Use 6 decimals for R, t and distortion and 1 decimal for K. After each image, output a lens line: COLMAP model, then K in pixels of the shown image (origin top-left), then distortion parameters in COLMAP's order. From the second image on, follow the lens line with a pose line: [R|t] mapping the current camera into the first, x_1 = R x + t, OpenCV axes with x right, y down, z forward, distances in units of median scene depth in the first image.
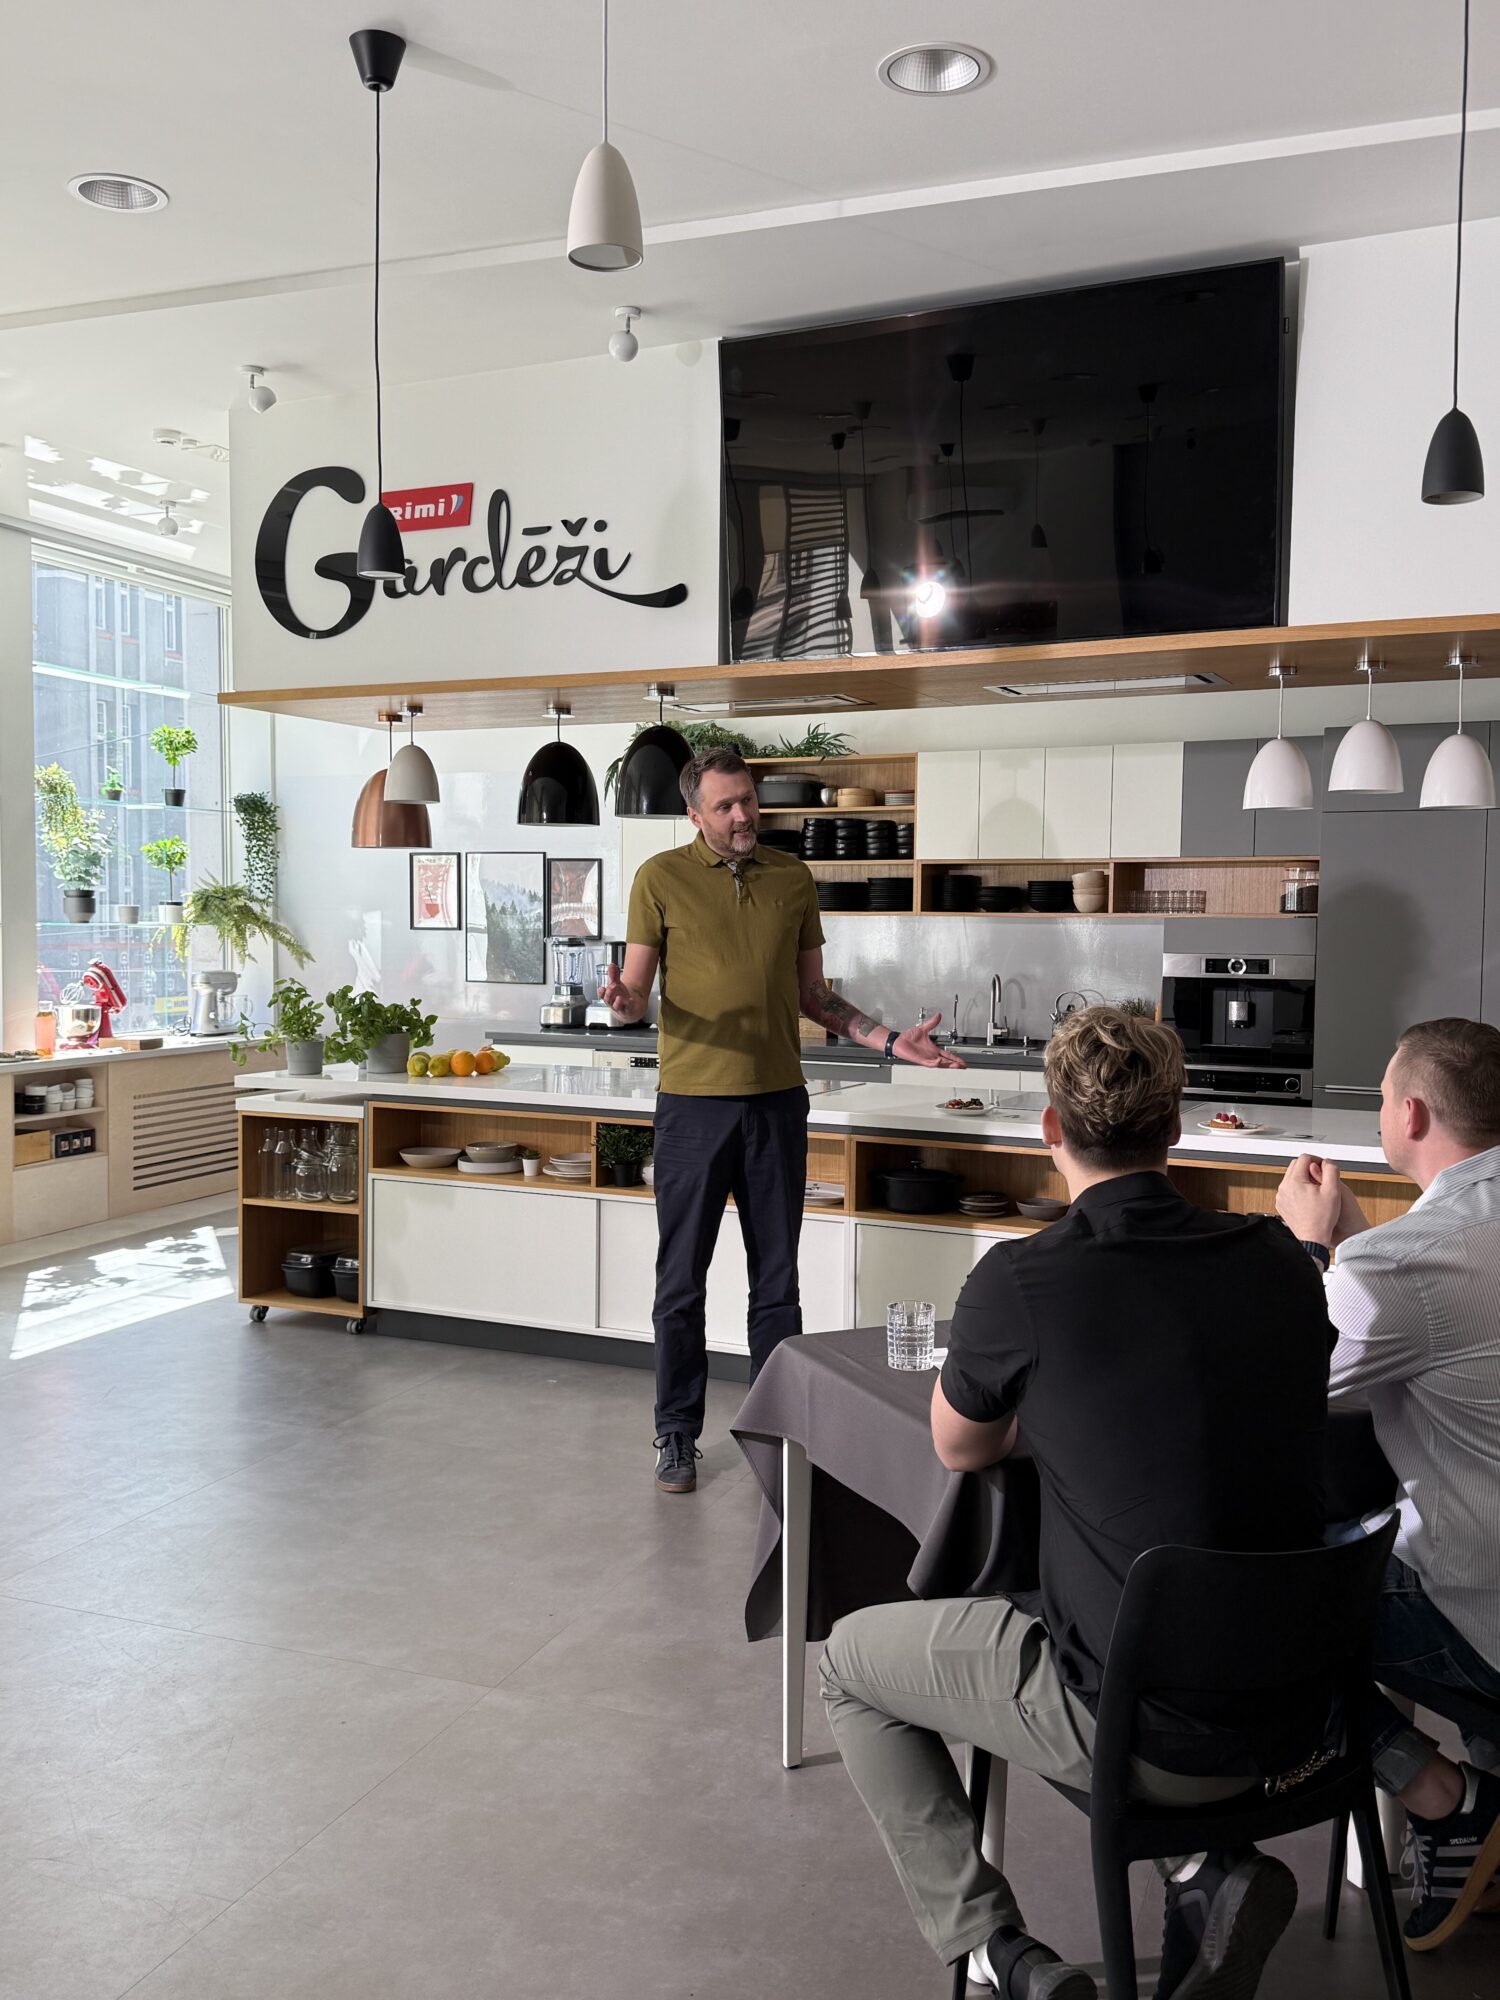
lens RADIAL K [[1730.4, 0, 765.6], [0, 1730.4, 1013.7], [0, 0, 1]] dist [0.207325, -0.444908]
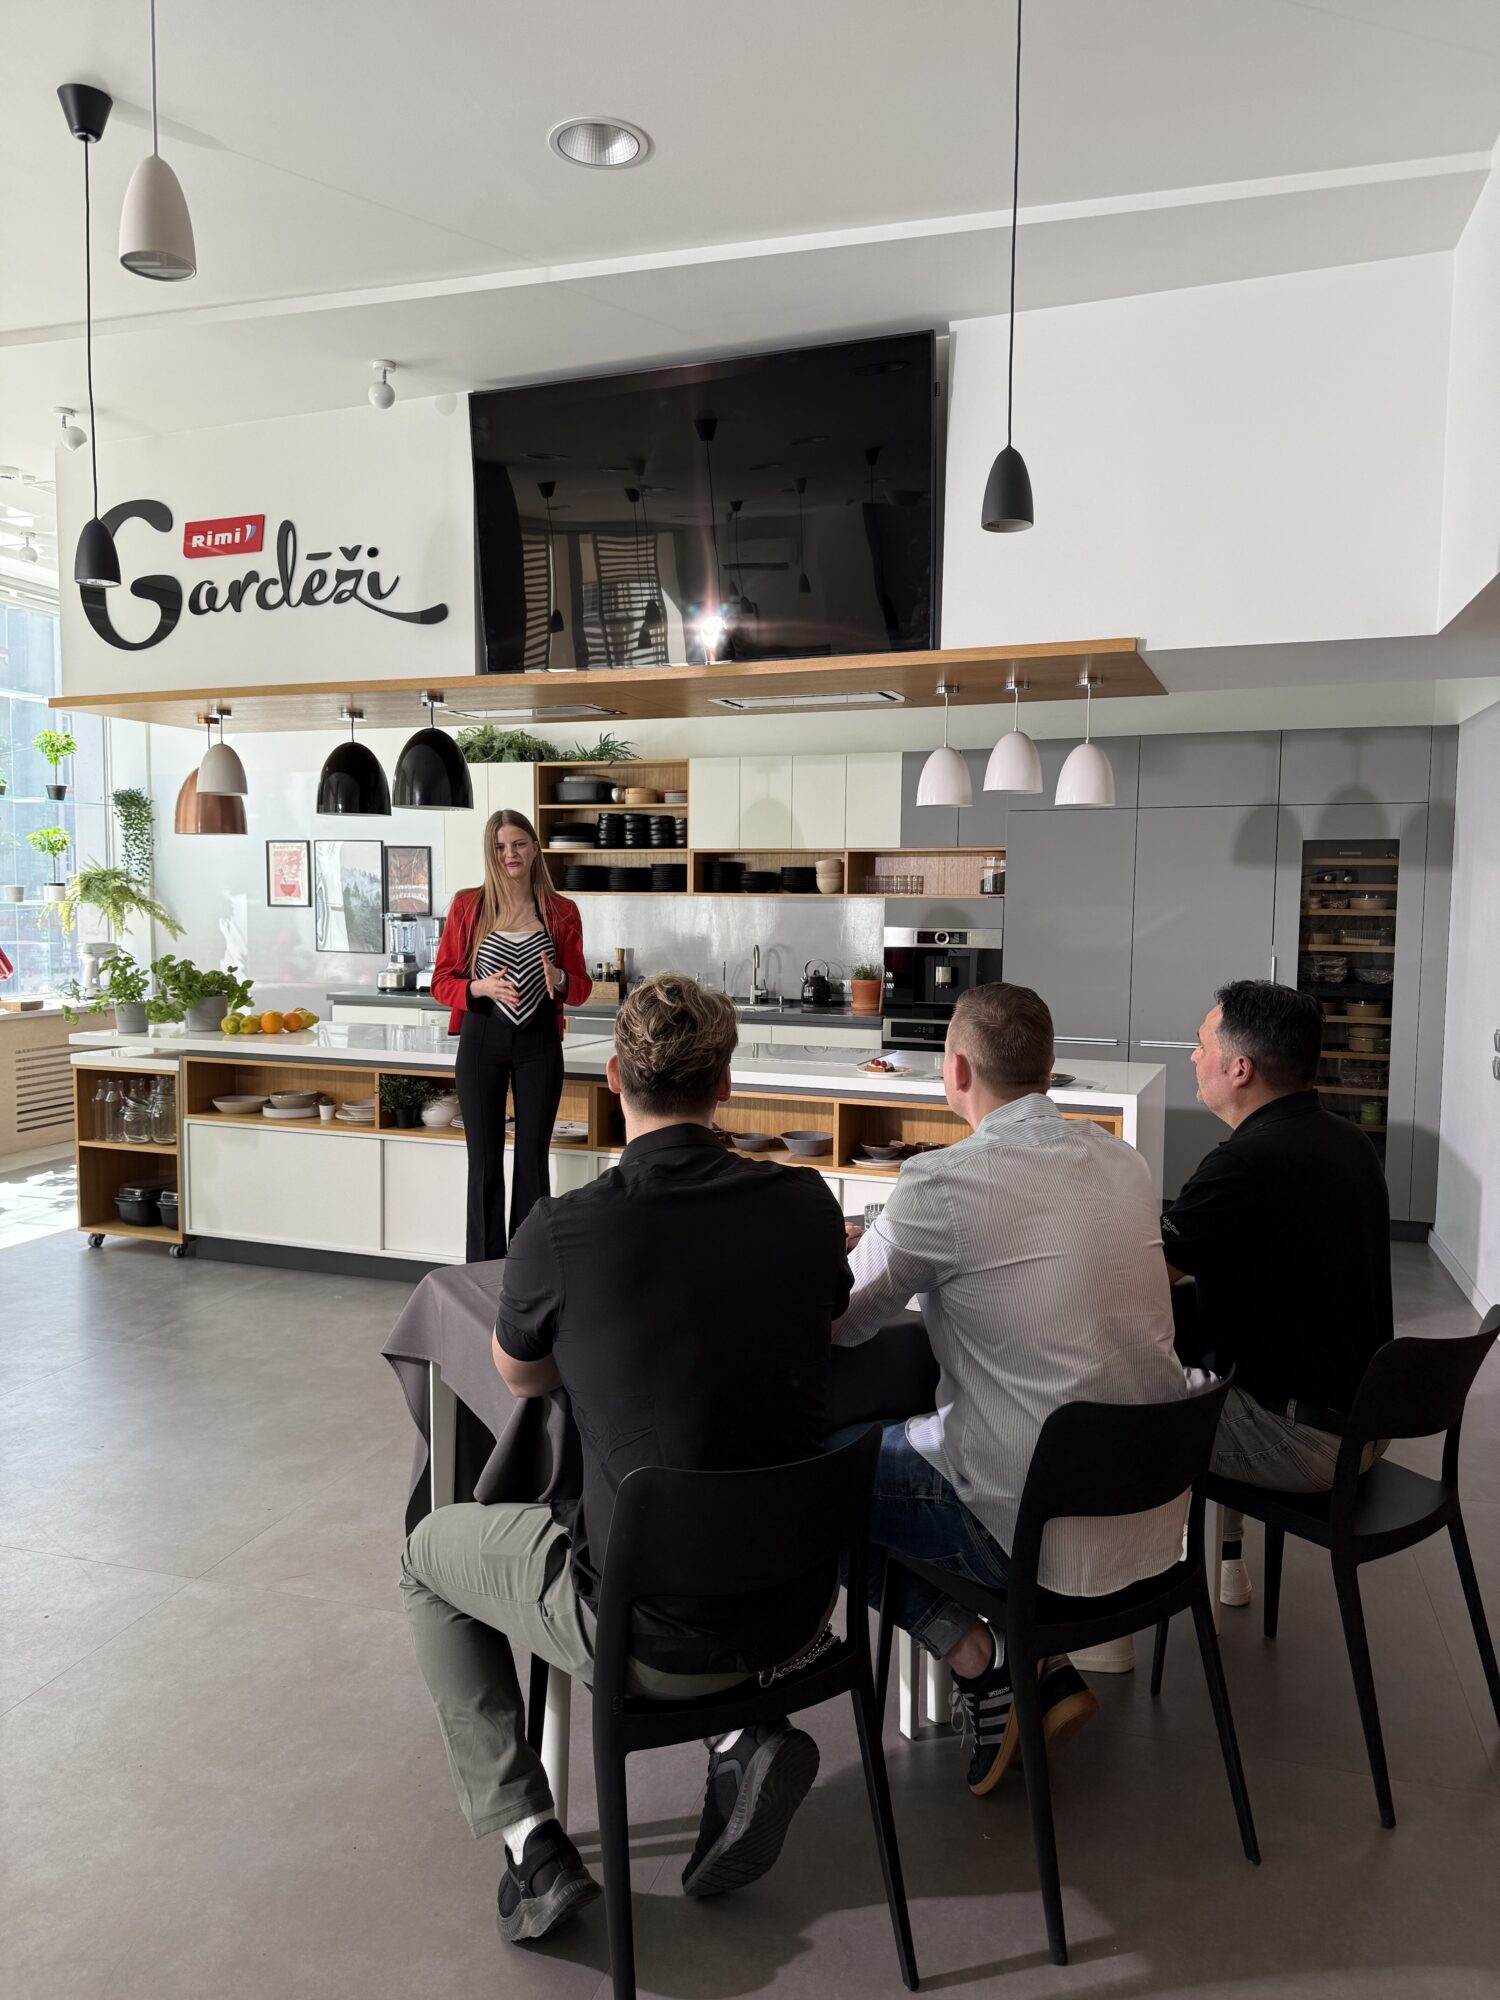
lens RADIAL K [[1398.1, 0, 754.8], [0, 1398.1, 1009.8], [0, 0, 1]] dist [0.174369, -0.354976]
pose [[0.997144, -0.005545, 0.075315, 0.071531], [0.003813, 0.999725, 0.023129, -0.000234], [-0.075422, -0.022776, 0.996892, 0.041181]]
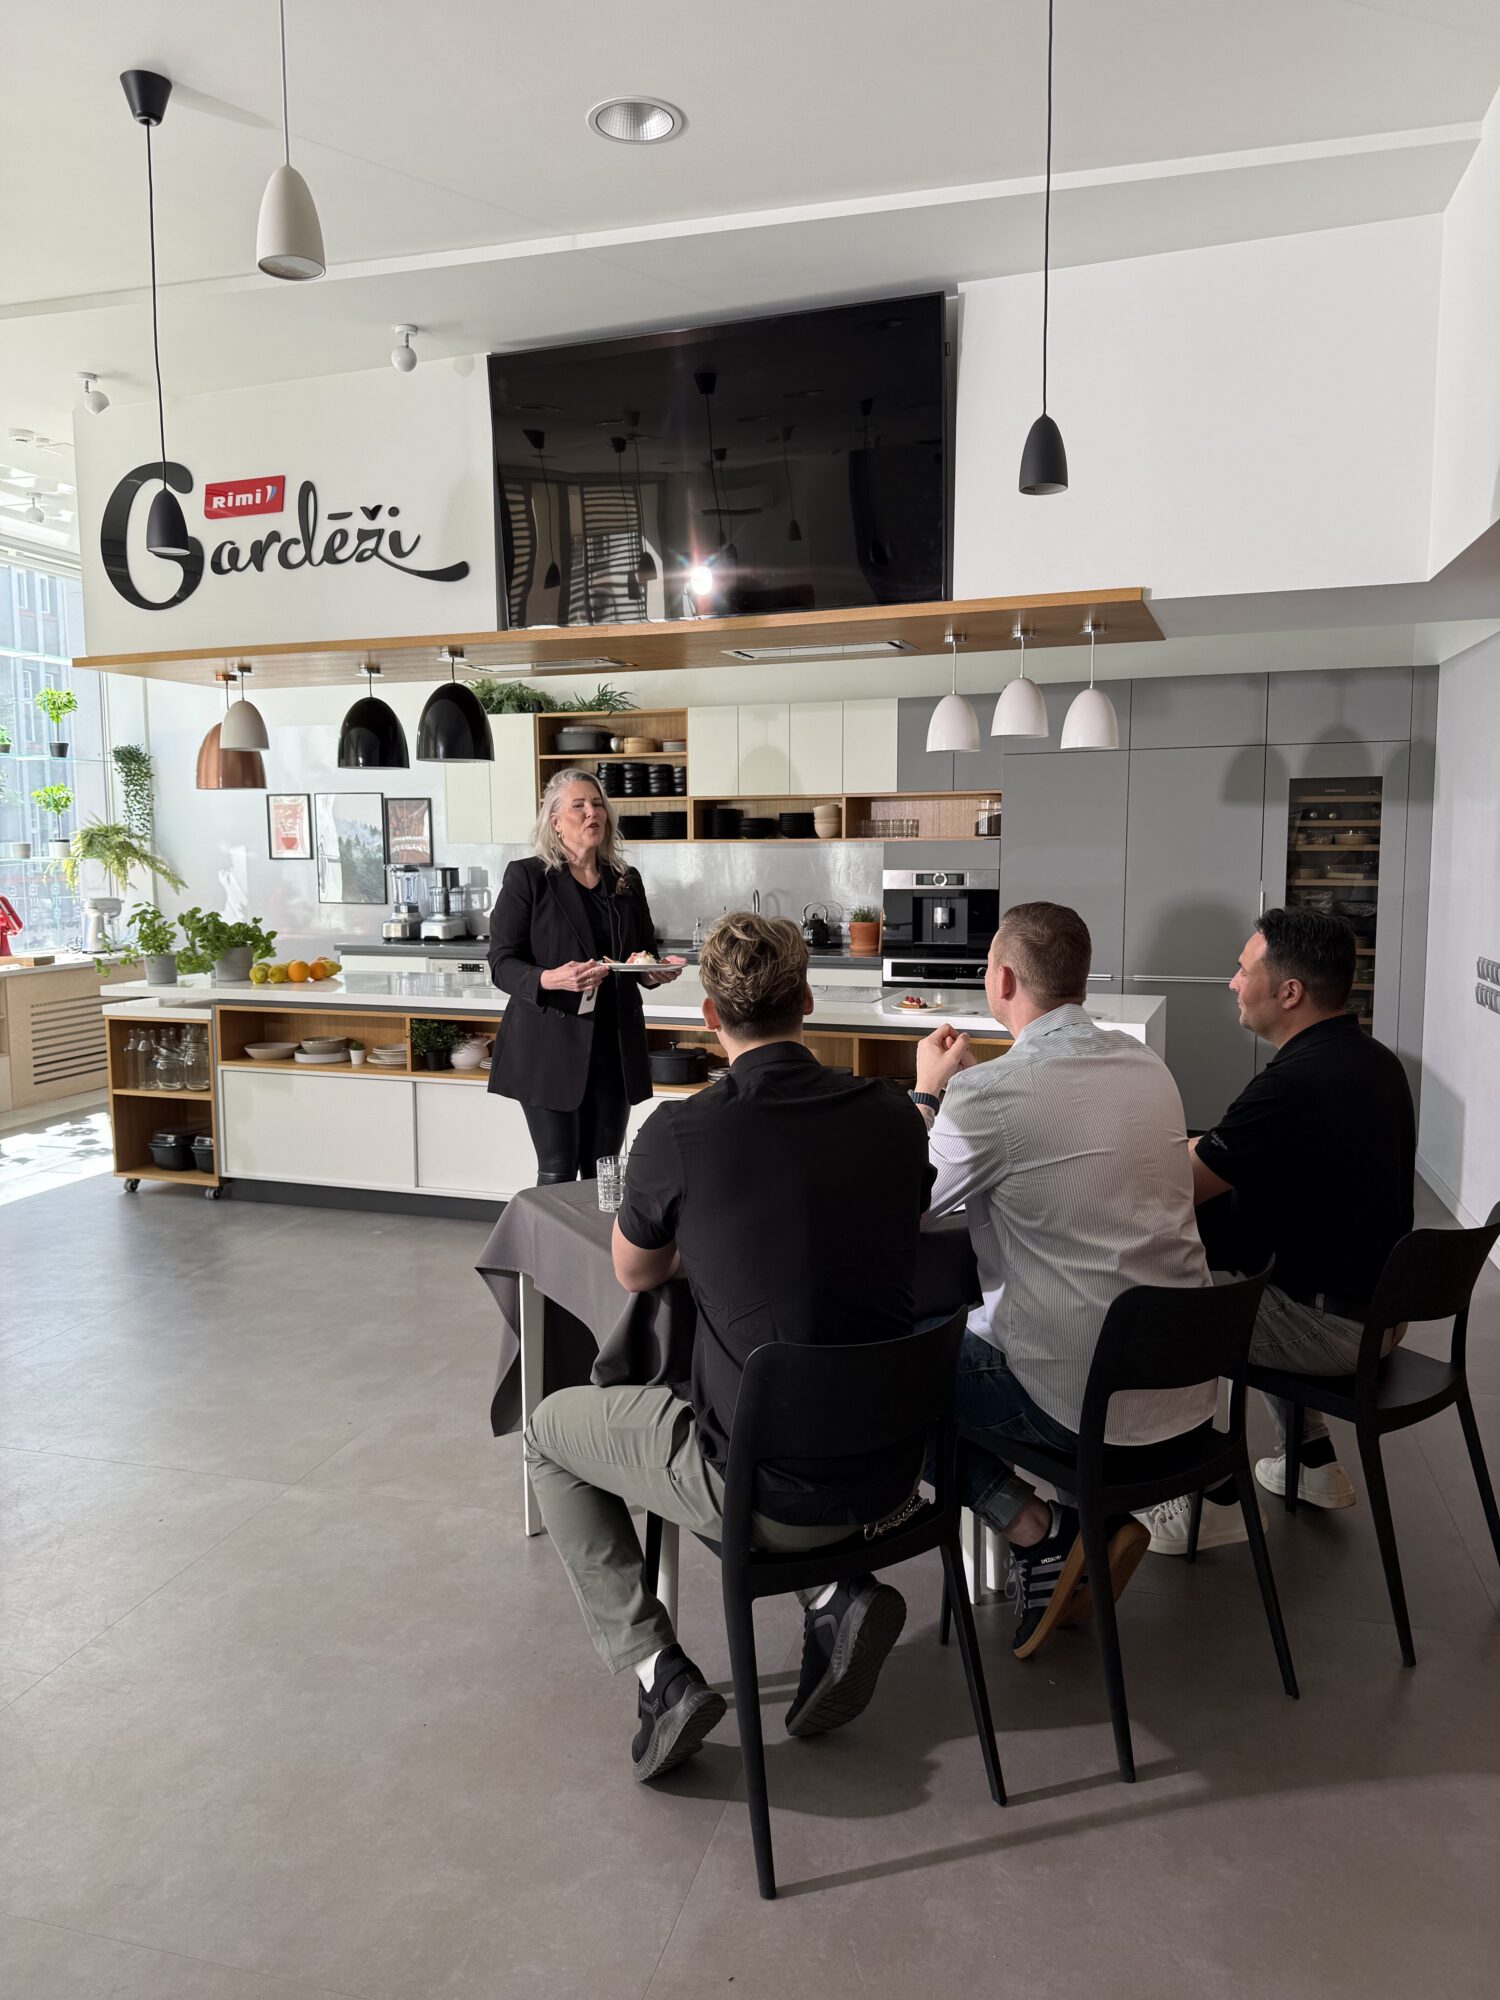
lens RADIAL K [[1401.4, 0, 741.0], [0, 1401.4, 992.5], [0, 0, 1]] dist [0.190103, -0.411472]
pose [[0.995693, -0.024644, 0.089371, 0.038331], [0.020383, 0.998626, 0.048280, 0.002274], [-0.090438, -0.046251, 0.994828, 0.008135]]
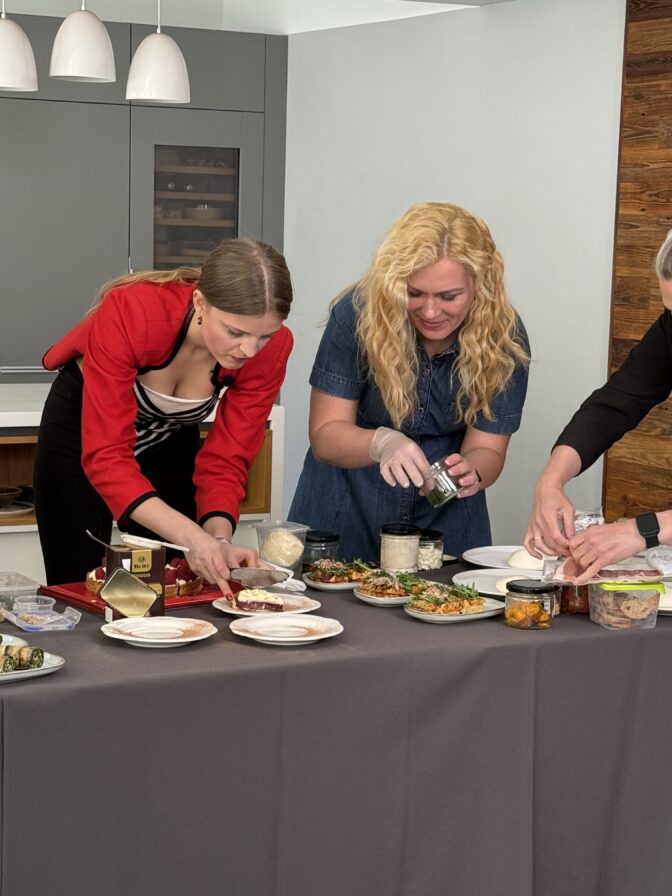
lens RADIAL K [[1857.3, 0, 336.0], [0, 1857.3, 448.0], [0, 0, 1]] dist [0.012108, -0.031976]
pose [[0.621501, -0.085678, 0.778714, -0.354856], [0.027350, 0.995769, 0.087731, 0.000846], [-0.782936, -0.033227, 0.621215, 0.137938]]
